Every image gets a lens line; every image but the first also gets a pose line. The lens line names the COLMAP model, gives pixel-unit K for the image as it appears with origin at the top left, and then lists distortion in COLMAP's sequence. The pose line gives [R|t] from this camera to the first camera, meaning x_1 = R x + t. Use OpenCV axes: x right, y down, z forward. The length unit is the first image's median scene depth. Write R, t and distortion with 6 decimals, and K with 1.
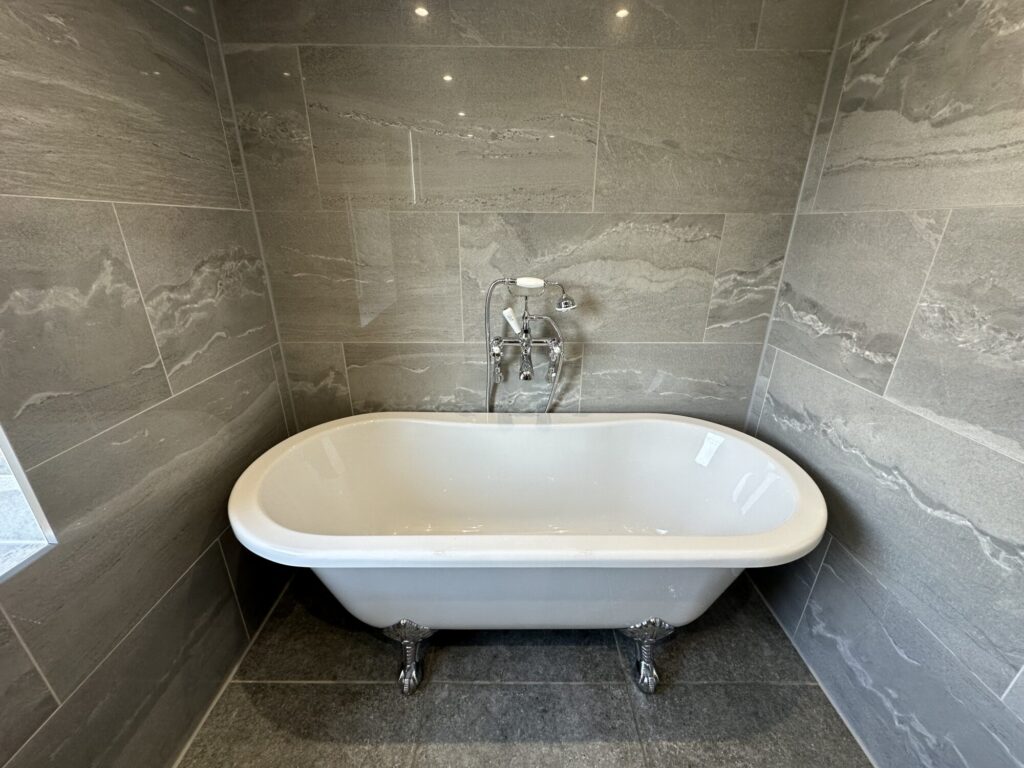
lens RADIAL K [[408.3, 0, 512.7], [0, 408.3, 384.9], [0, 0, 1]] dist [-0.001352, -0.000055]
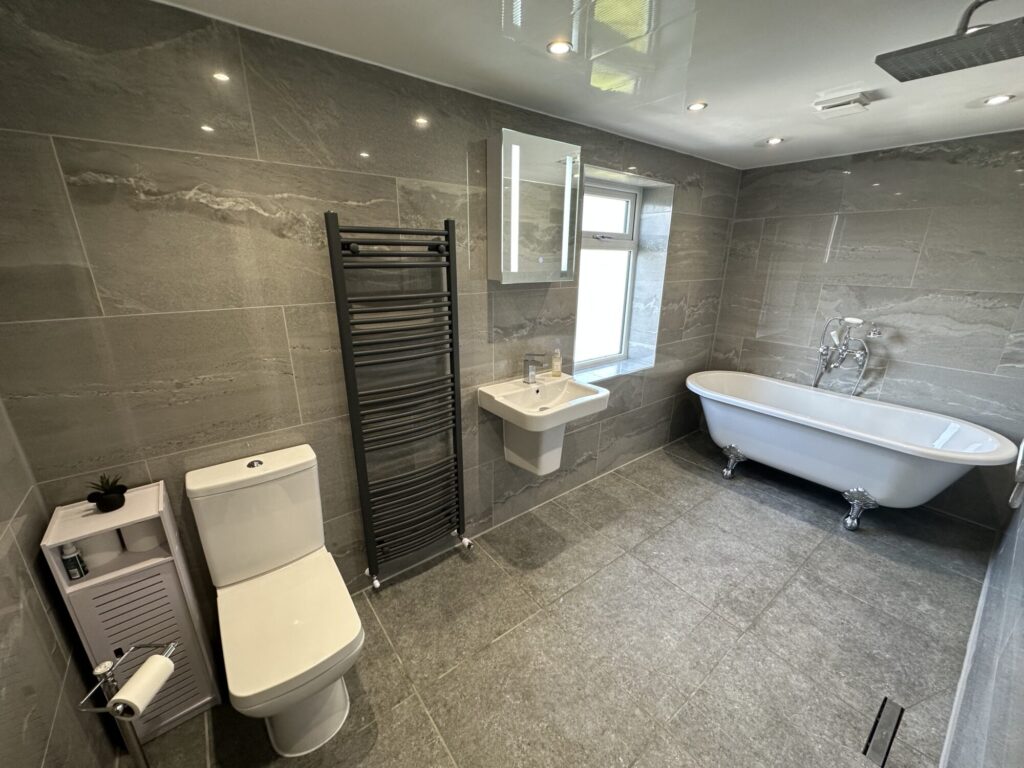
lens RADIAL K [[408.3, 0, 511.8], [0, 408.3, 384.9], [0, 0, 1]] dist [-0.001352, -0.000055]
pose [[0.608626, 0.238720, -0.756695, 0.562927], [-0.290500, 0.954494, 0.067466, 0.365203], [0.738366, 0.178758, 0.650278, -1.342634]]
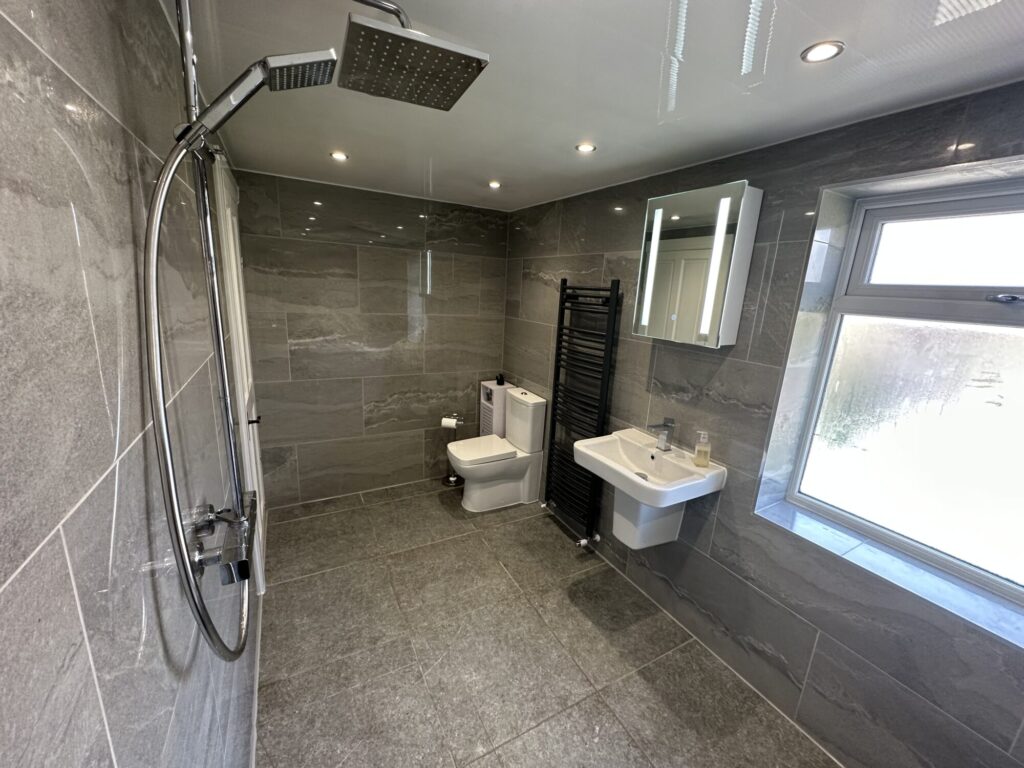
lens RADIAL K [[408.3, 0, 512.8], [0, 408.3, 385.0], [0, 0, 1]] dist [-0.001352, -0.000055]
pose [[-0.879259, 0.057717, -0.472834, 0.528520], [-0.228164, 0.820323, 0.524416, -0.326520], [0.418144, 0.568981, -0.708108, 0.301839]]
